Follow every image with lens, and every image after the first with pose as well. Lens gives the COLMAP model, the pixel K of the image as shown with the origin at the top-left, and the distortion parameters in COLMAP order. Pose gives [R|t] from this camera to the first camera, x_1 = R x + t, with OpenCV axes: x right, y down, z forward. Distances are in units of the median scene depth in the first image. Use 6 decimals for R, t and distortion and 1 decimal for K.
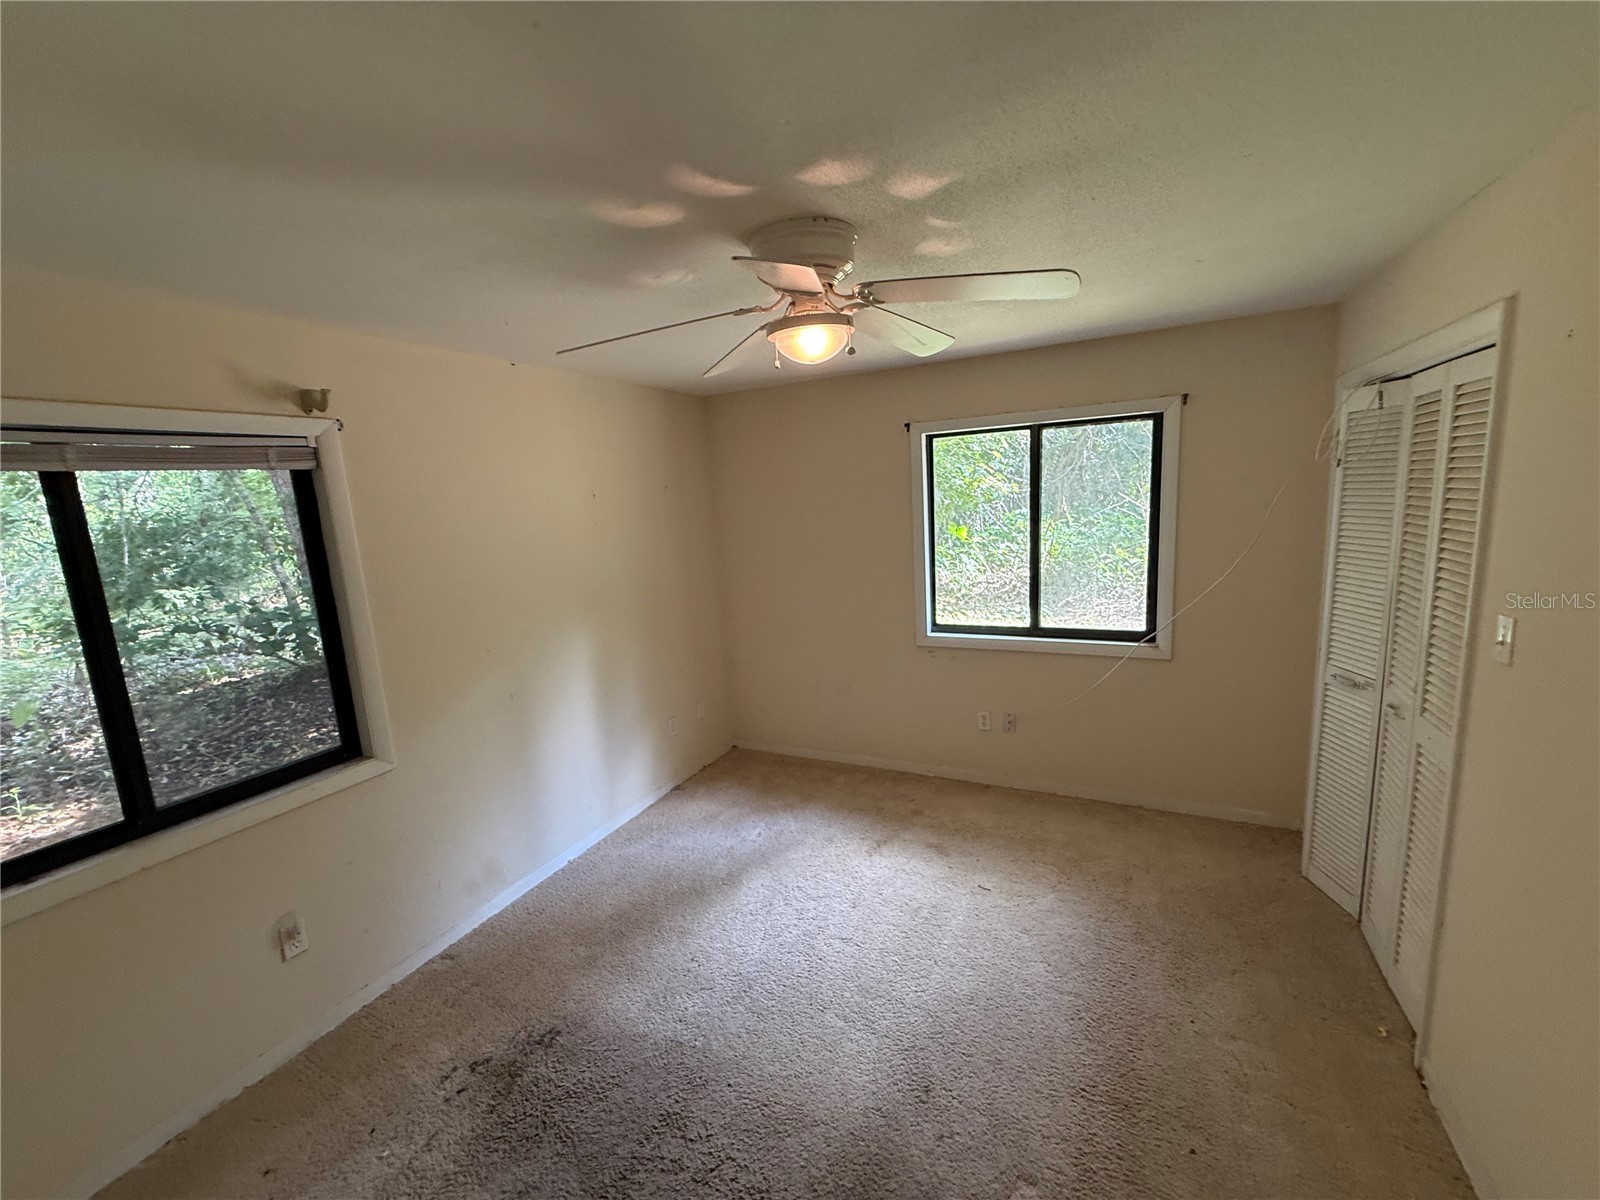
lens RADIAL K [[635.7, 0, 797.6], [0, 635.7, 599.4], [0, 0, 1]] dist [0.001234, 0.000206]
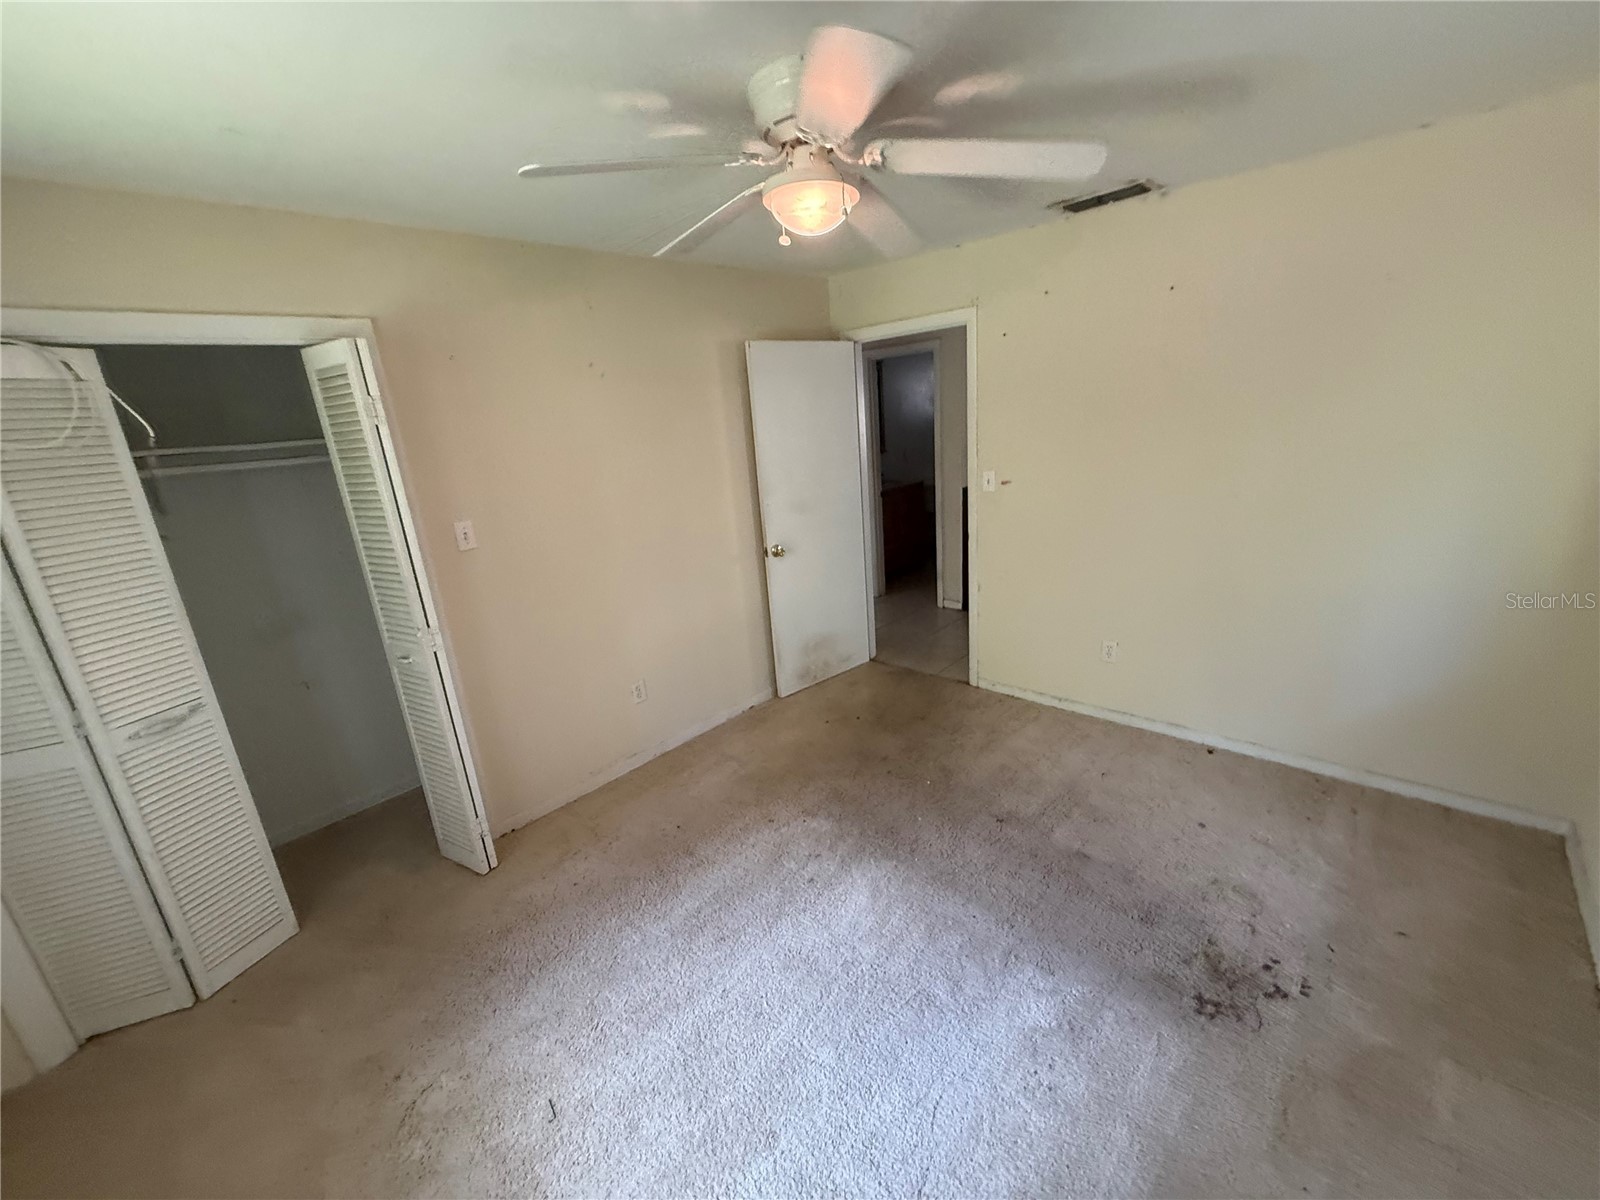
lens RADIAL K [[635.7, 0, 797.6], [0, 635.7, 599.4], [0, 0, 1]] dist [0.001234, 0.000206]
pose [[-0.940667, 0.045110, 0.336319, -0.169099], [0.186354, 0.896962, 0.400914, -0.192142], [-0.283580, 0.439801, -0.852149, 1.430756]]
